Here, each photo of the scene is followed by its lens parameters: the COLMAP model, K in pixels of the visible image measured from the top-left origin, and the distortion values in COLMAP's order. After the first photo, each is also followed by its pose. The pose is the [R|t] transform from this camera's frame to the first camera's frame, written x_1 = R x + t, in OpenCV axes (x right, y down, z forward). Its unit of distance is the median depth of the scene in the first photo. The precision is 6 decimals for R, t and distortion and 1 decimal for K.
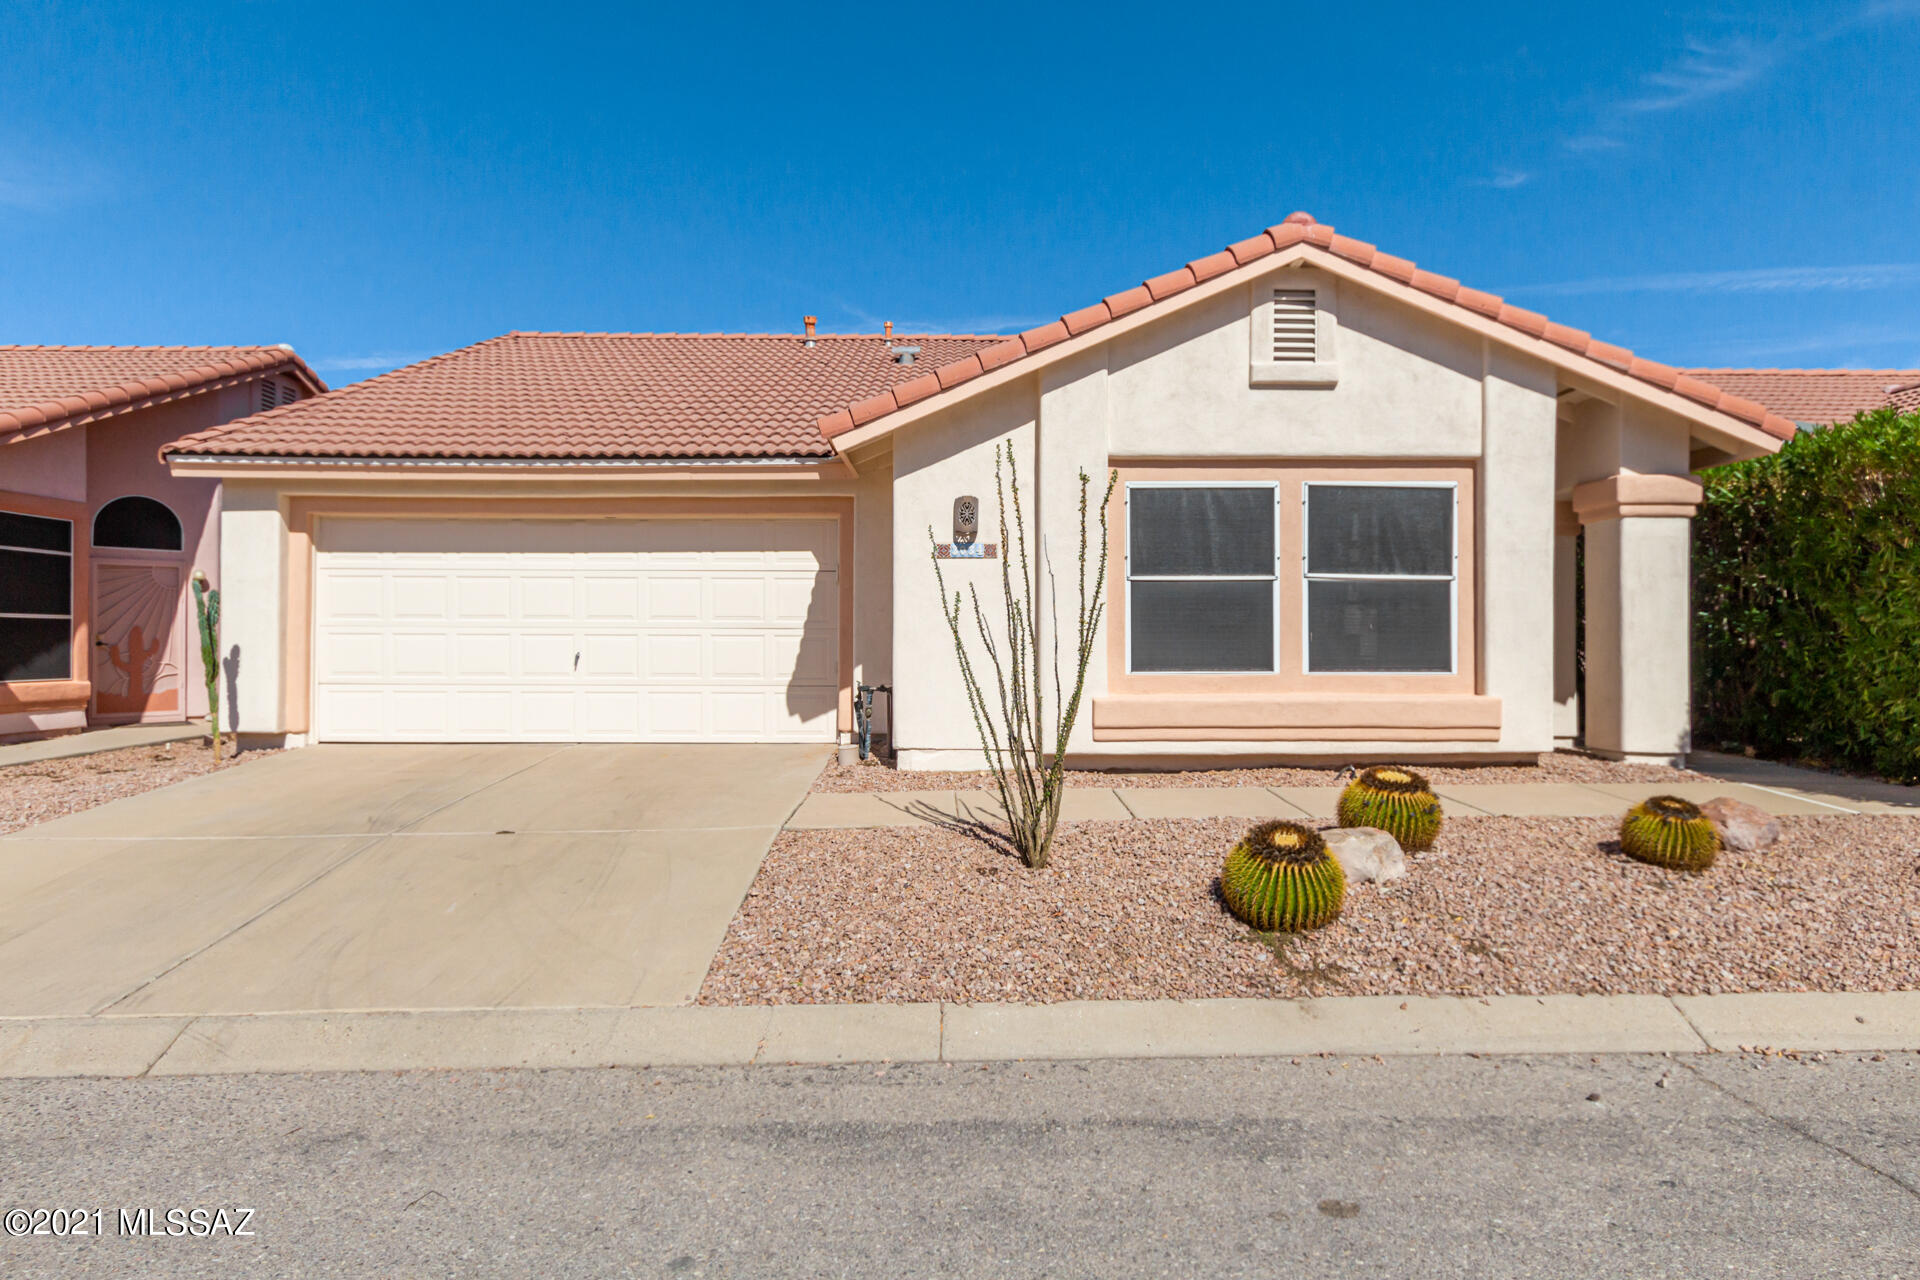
lens RADIAL K [[1063.4, 0, 960.0], [0, 1063.4, 640.0], [0, 0, 1]] dist [0.017215, 0.000375]
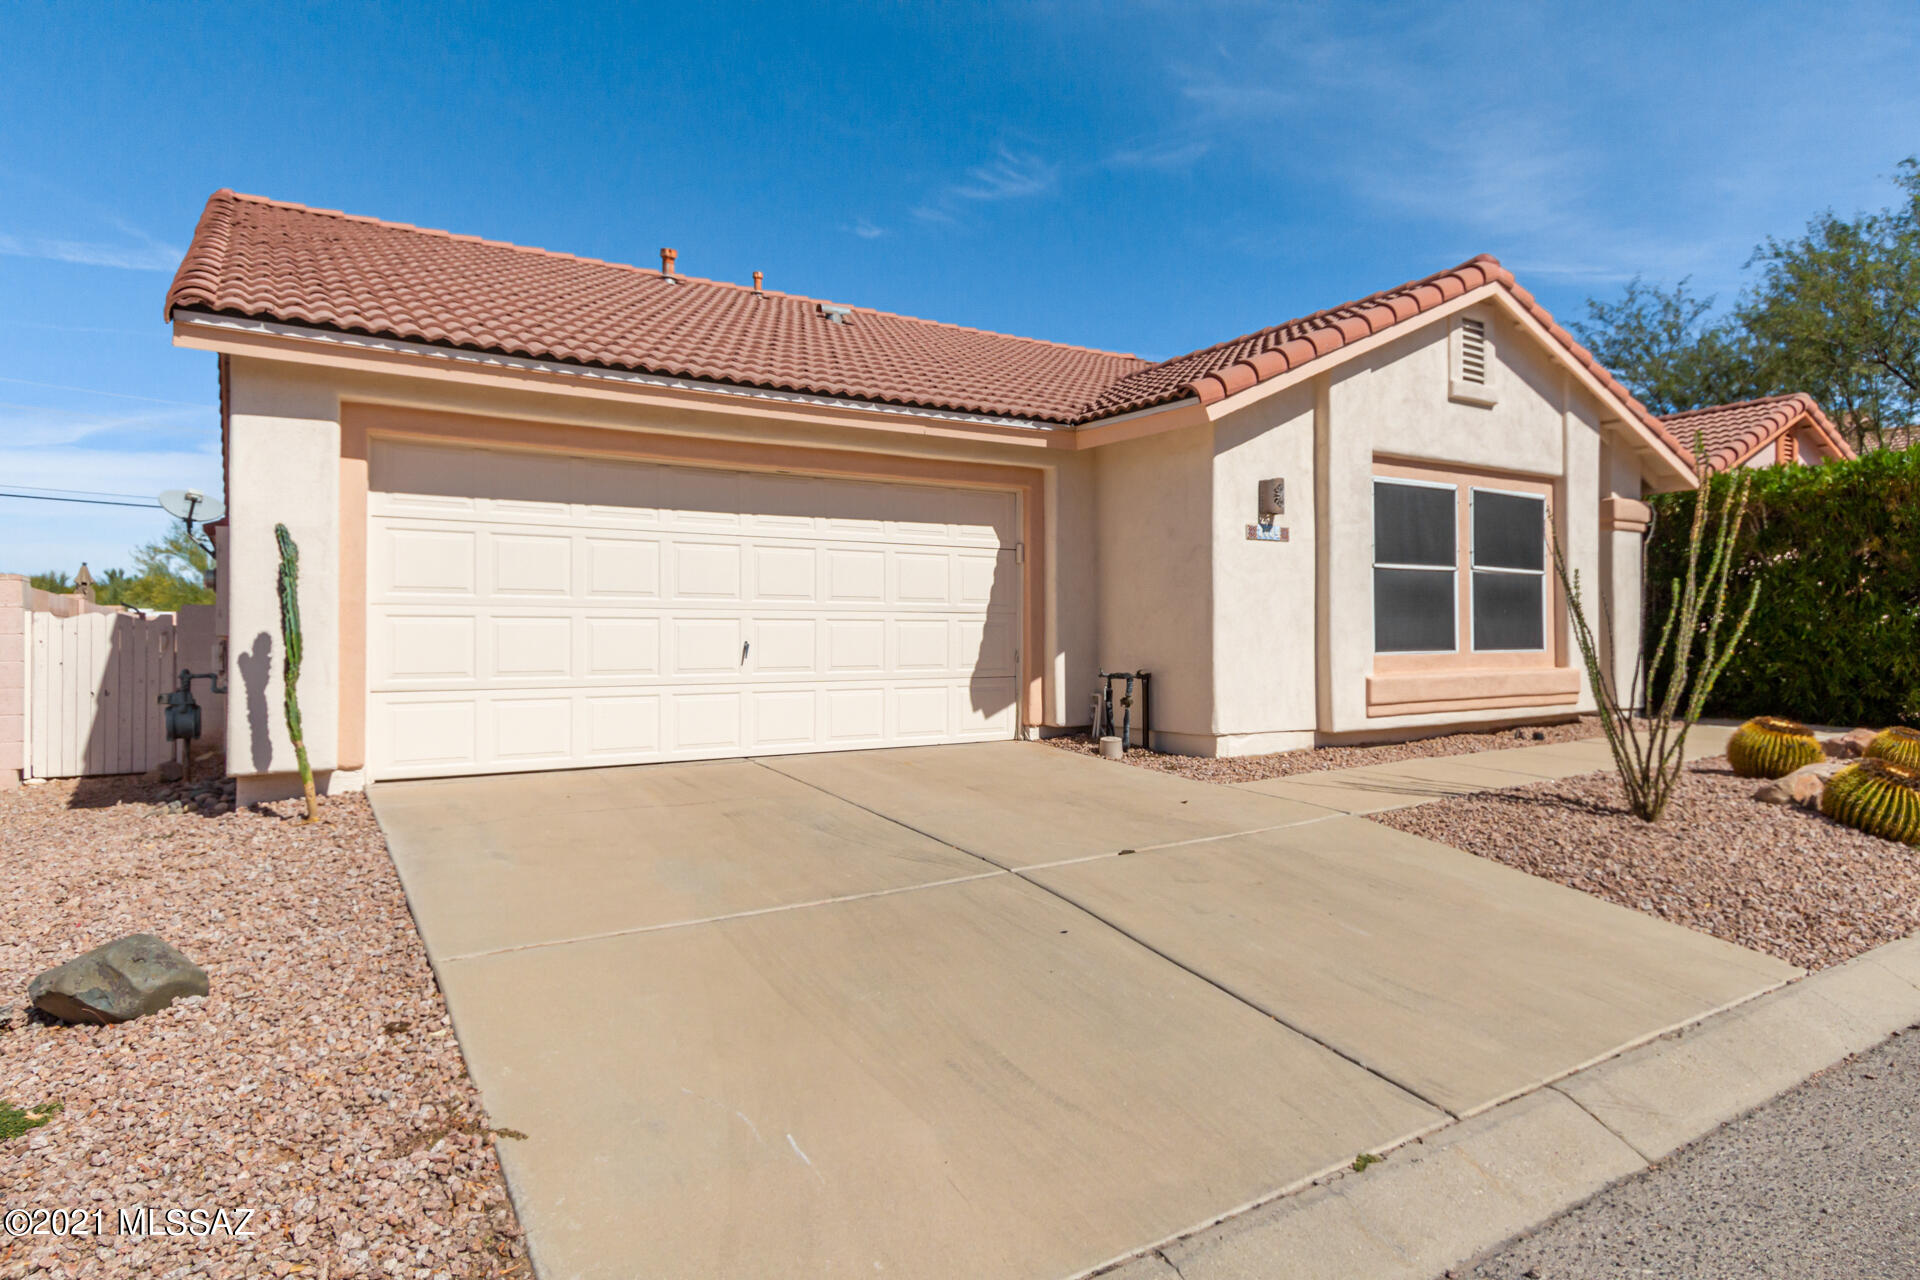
lens RADIAL K [[1063.4, 0, 960.0], [0, 1063.4, 640.0], [0, 0, 1]] dist [0.017215, 0.000375]
pose [[0.850454, -0.006577, 0.526008, -0.760772], [0.007741, 0.999970, -0.000012, 0.014070], [-0.525992, 0.004082, 0.850480, 0.303822]]
